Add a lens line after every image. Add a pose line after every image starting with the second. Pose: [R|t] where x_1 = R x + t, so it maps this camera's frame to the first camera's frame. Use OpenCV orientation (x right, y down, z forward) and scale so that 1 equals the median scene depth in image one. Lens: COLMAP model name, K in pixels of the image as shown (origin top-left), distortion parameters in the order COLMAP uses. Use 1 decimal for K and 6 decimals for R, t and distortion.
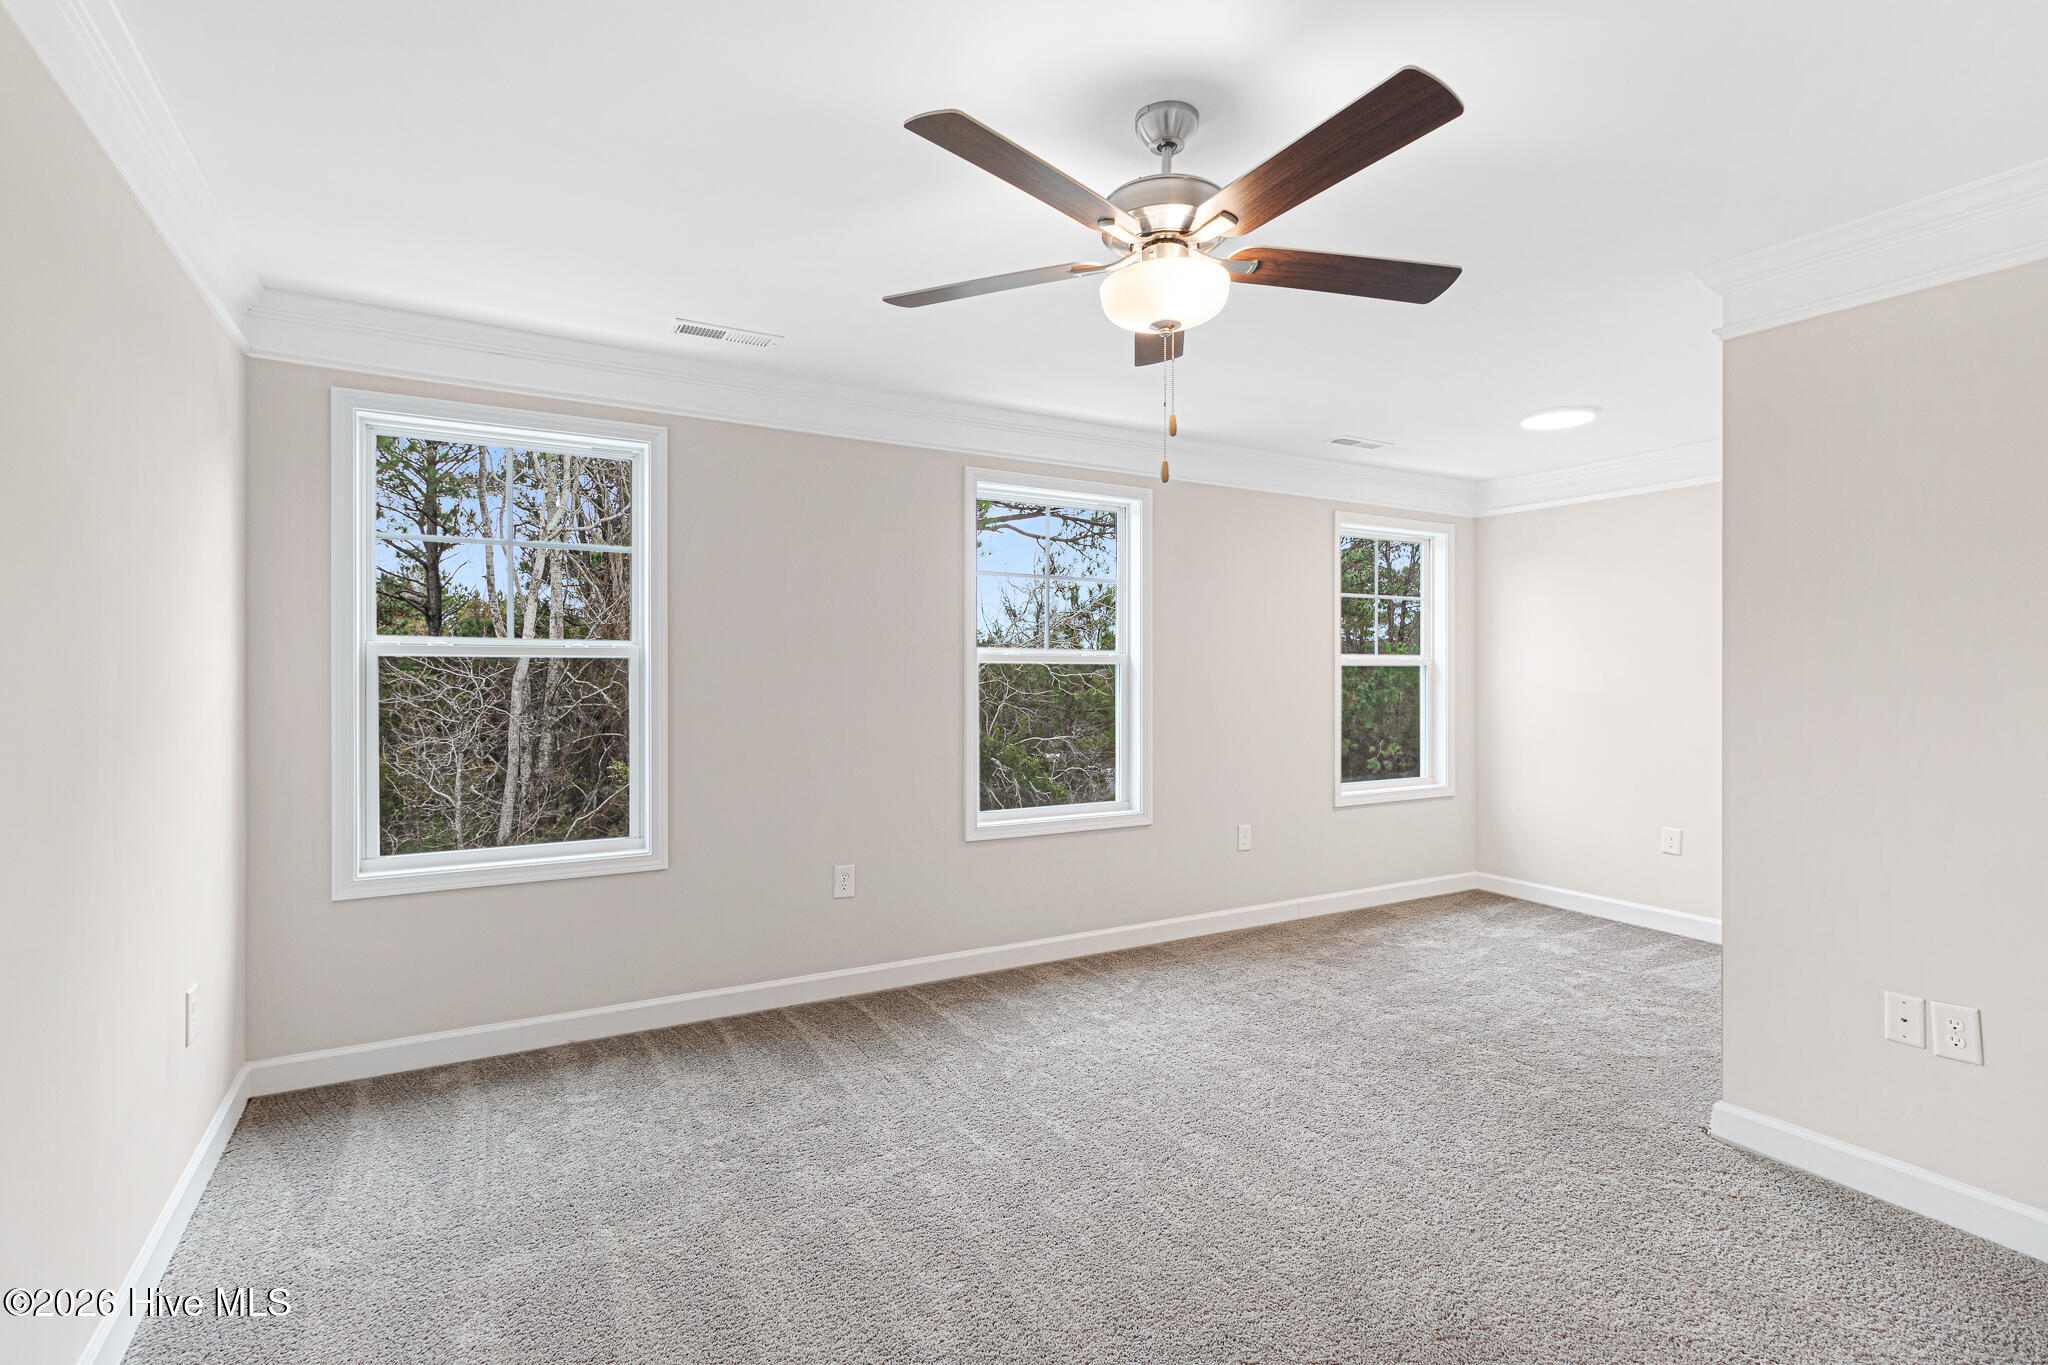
lens RADIAL K [[964.3, 0, 1011.9], [0, 964.3, 680.1], [0, 0, 1]] dist [0.008750, -0.000508]
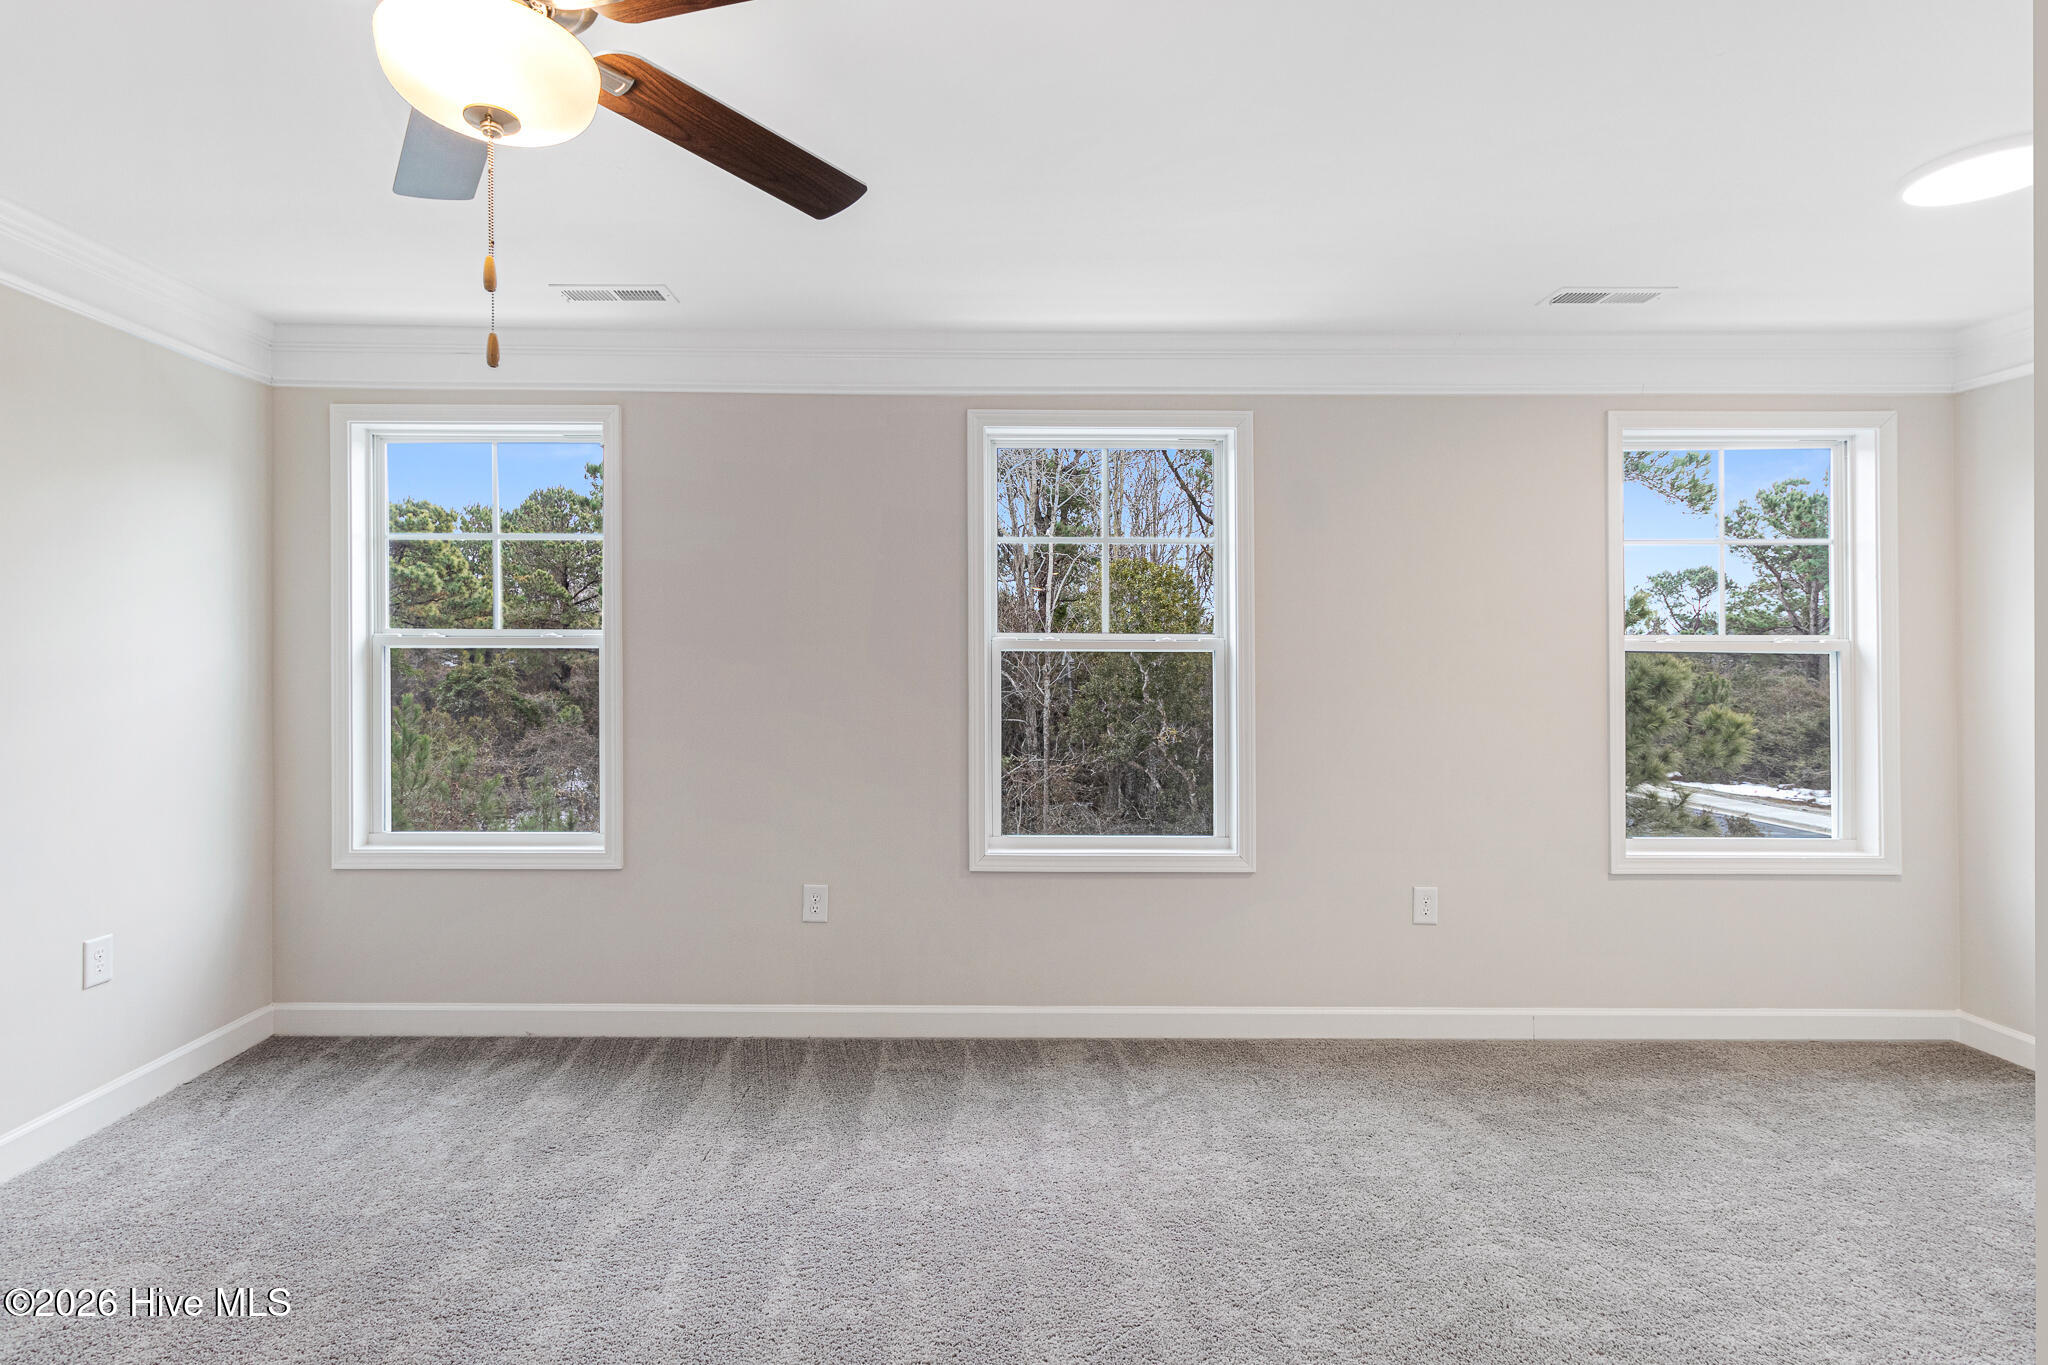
lens RADIAL K [[964.3, 0, 1023.0], [0, 964.3, 665.9], [0, 0, 1]] dist [0.008750, -0.000508]
pose [[0.870959, 0.002594, -0.491349, 0.435083], [-0.004792, 0.999983, -0.003214, -0.003686], [0.491333, 0.005154, 0.870957, 0.349210]]
